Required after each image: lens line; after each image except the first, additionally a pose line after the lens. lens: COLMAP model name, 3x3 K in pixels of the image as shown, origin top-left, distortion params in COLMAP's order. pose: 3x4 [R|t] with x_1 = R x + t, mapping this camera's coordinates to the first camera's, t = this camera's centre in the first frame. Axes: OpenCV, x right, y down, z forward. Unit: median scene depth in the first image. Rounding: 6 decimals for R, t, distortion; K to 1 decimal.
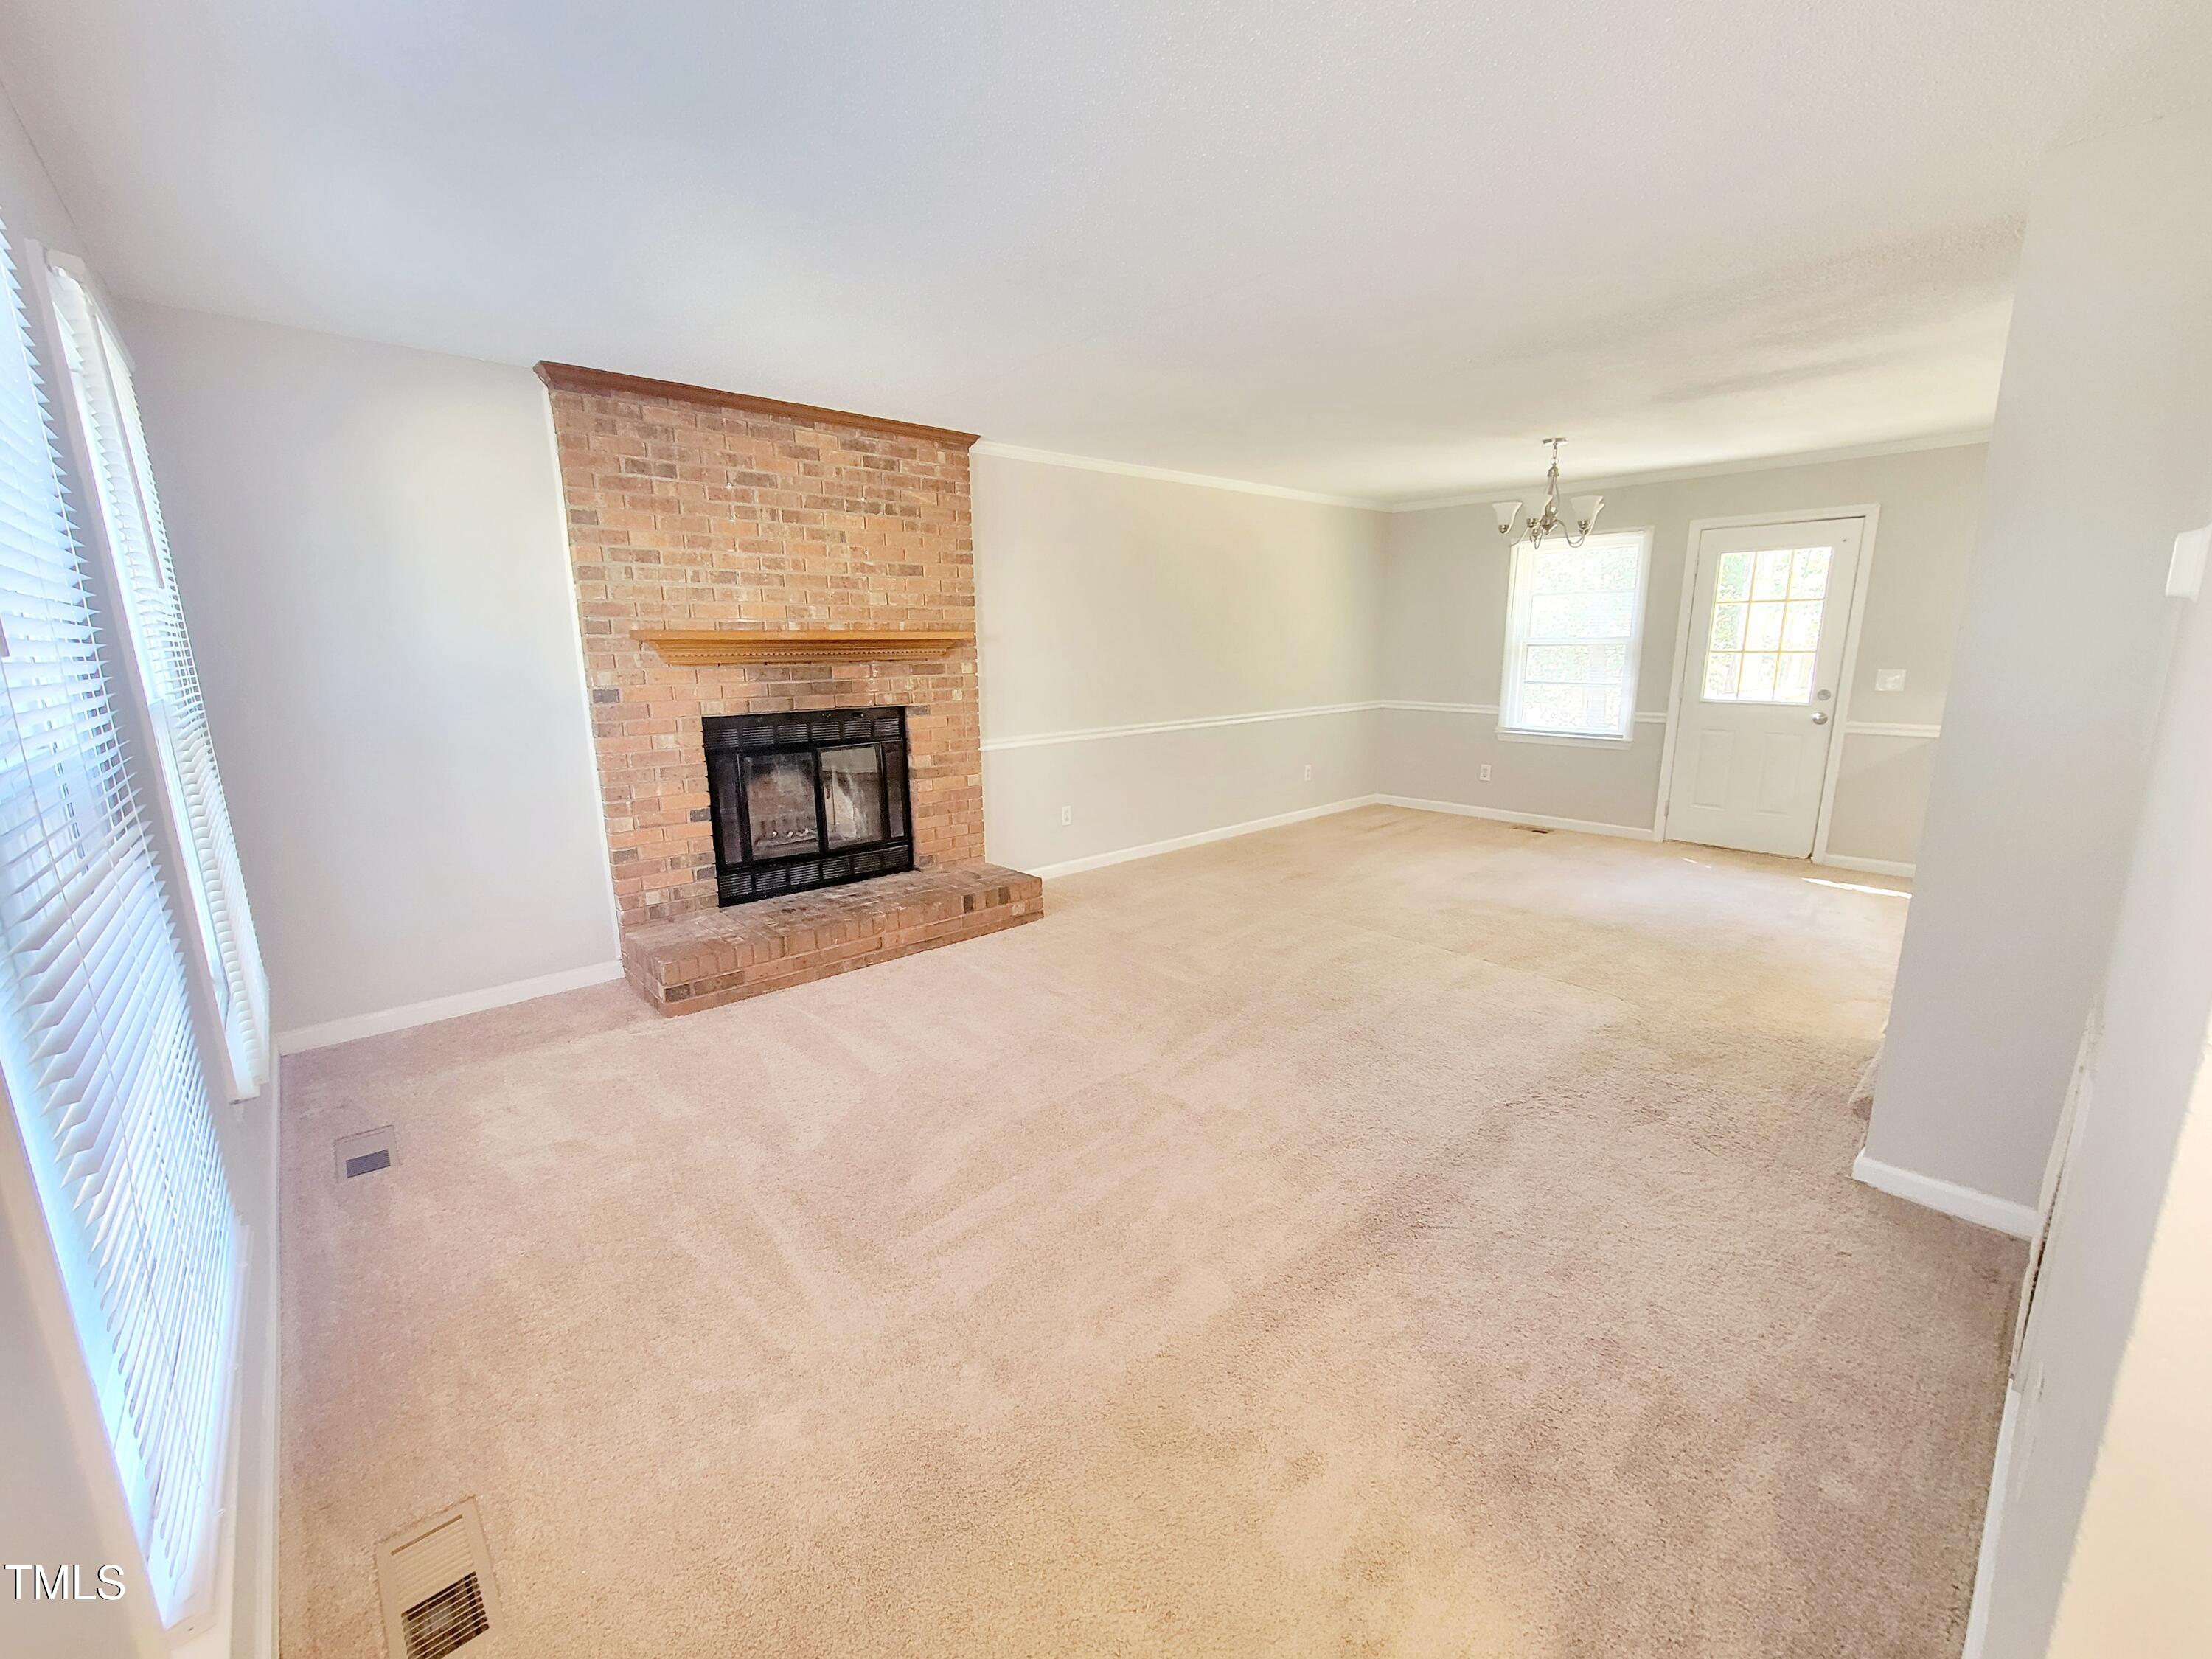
lens RADIAL K [[908.4, 0, 1101.1], [0, 908.4, 825.5], [0, 0, 1]] dist [0.003418, -0.001077]
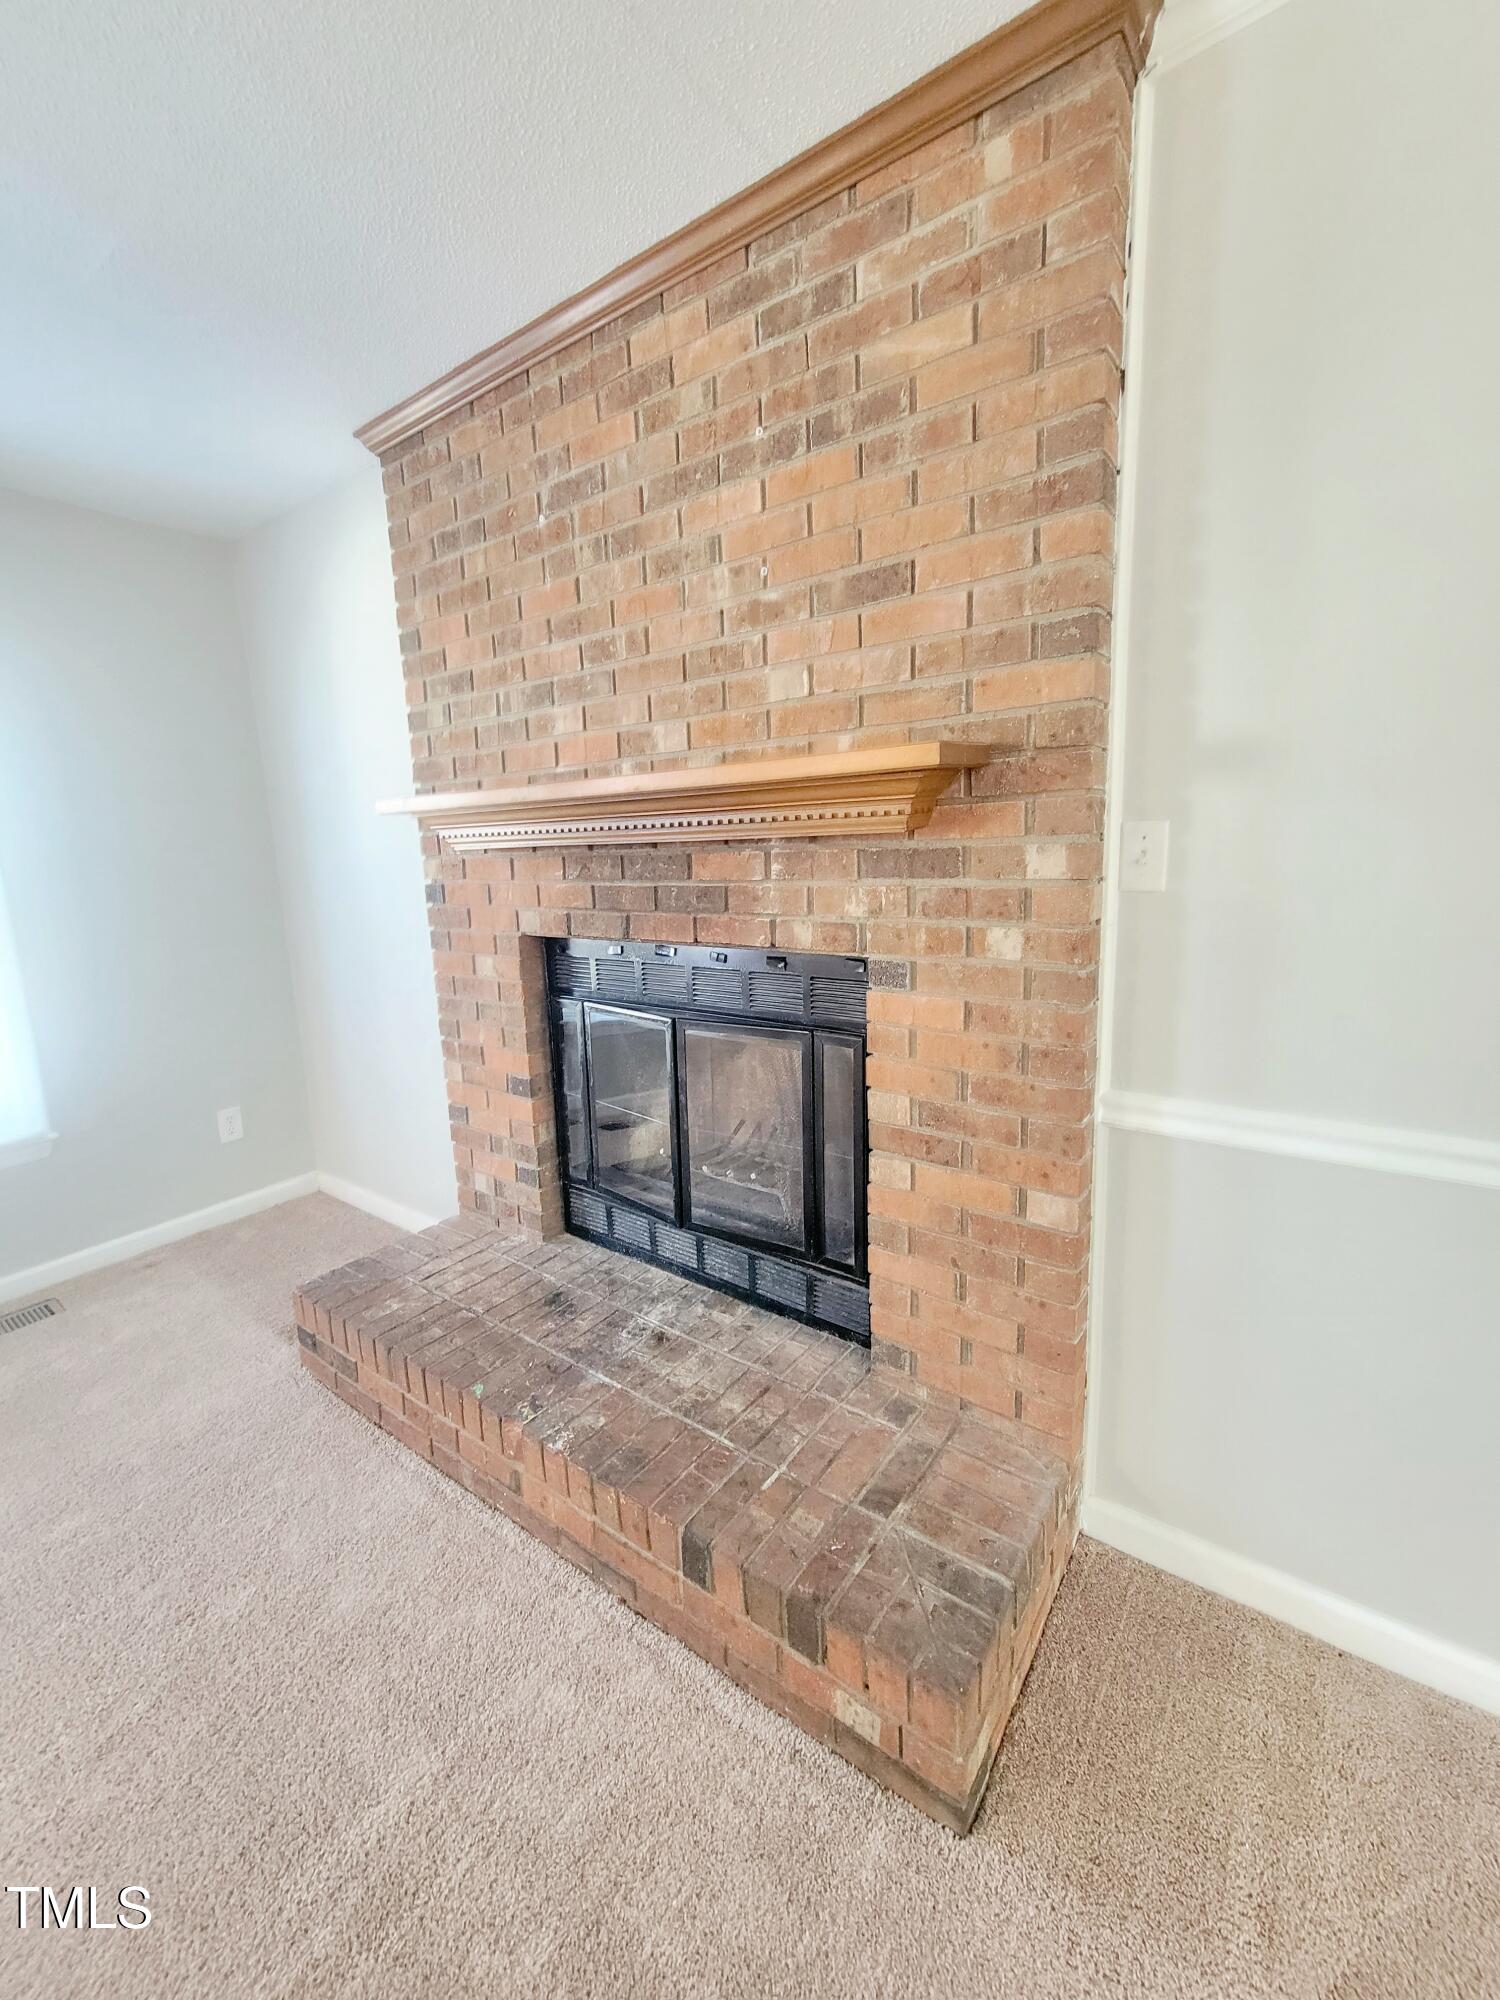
lens RADIAL K [[821.4, 0, 756.1], [0, 821.4, 977.6], [0, 0, 1]] dist [0.003418, -0.001077]
pose [[0.200650, 0.164424, -0.965766, 0.117647], [-0.160954, 0.977951, 0.133059, -0.169289], [0.966350, 0.128746, 0.222691, 0.920116]]
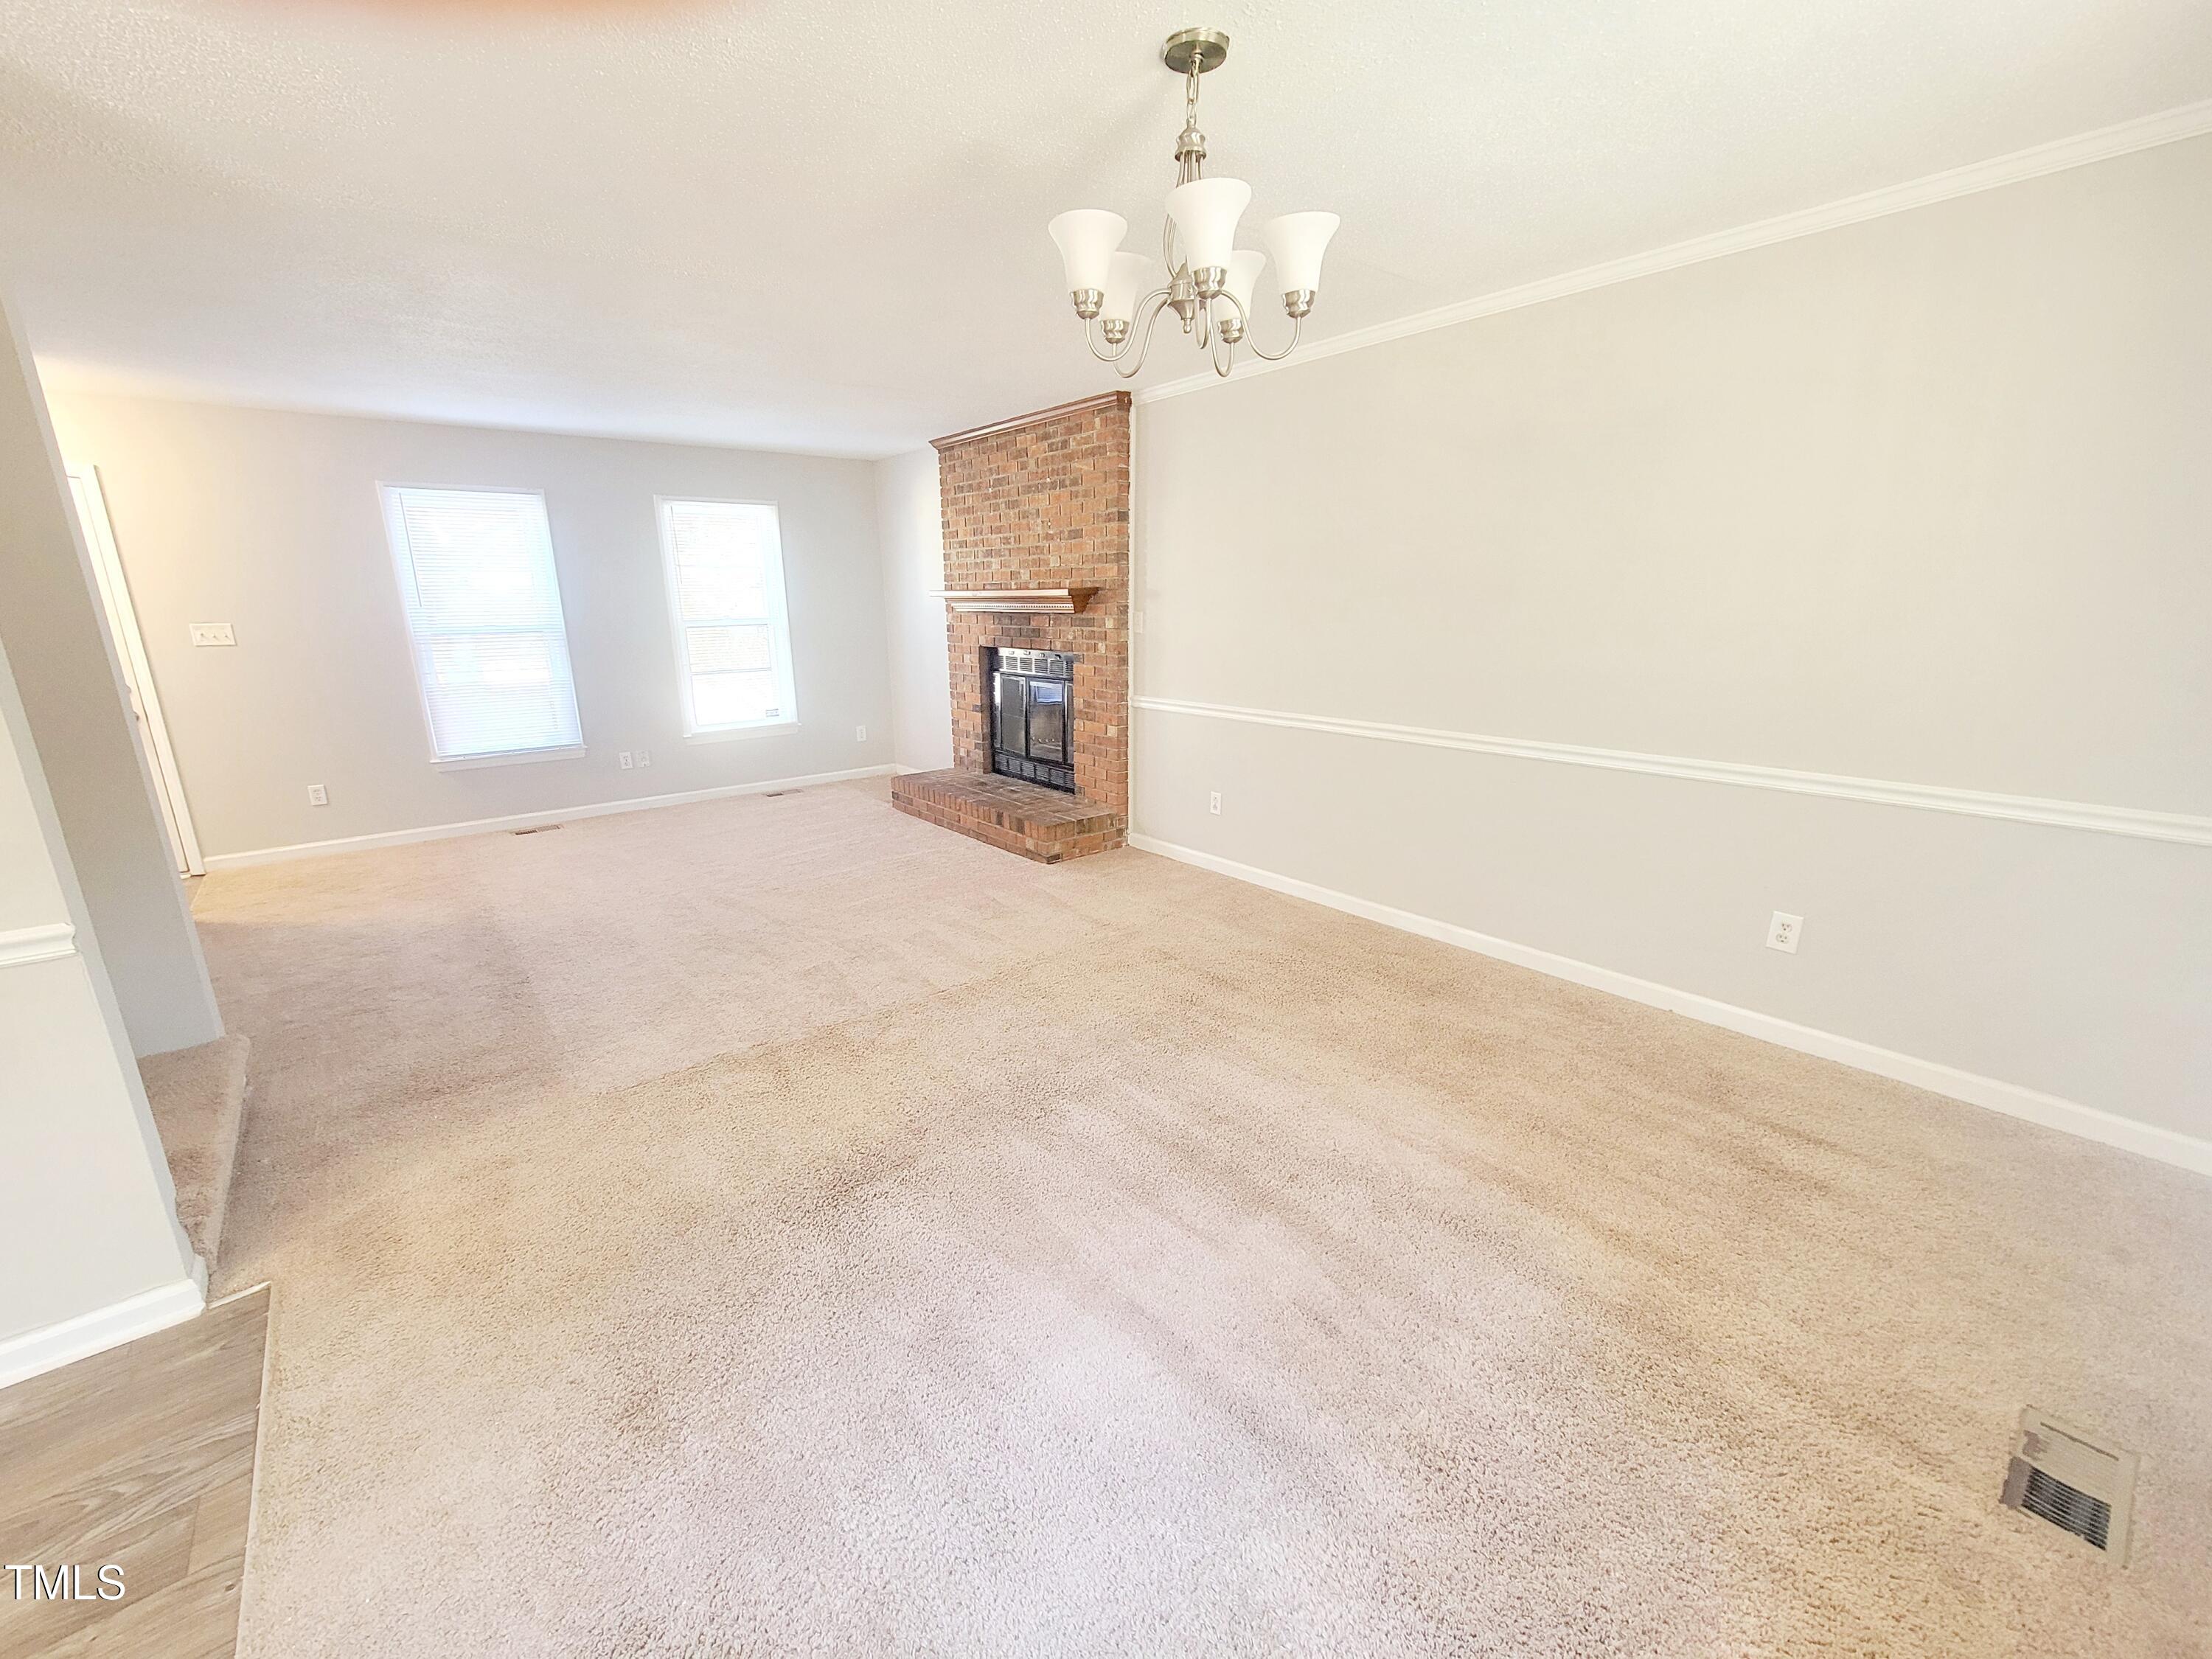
lens RADIAL K [[908.4, 0, 1098.7], [0, 908.4, 824.7], [0, 0, 1]] dist [0.003418, -0.001077]
pose [[-0.053335, 0.254059, -0.965717, 1.002595], [-0.190026, 0.946839, 0.259587, -0.241775], [0.980329, 0.197357, -0.002222, 1.124831]]
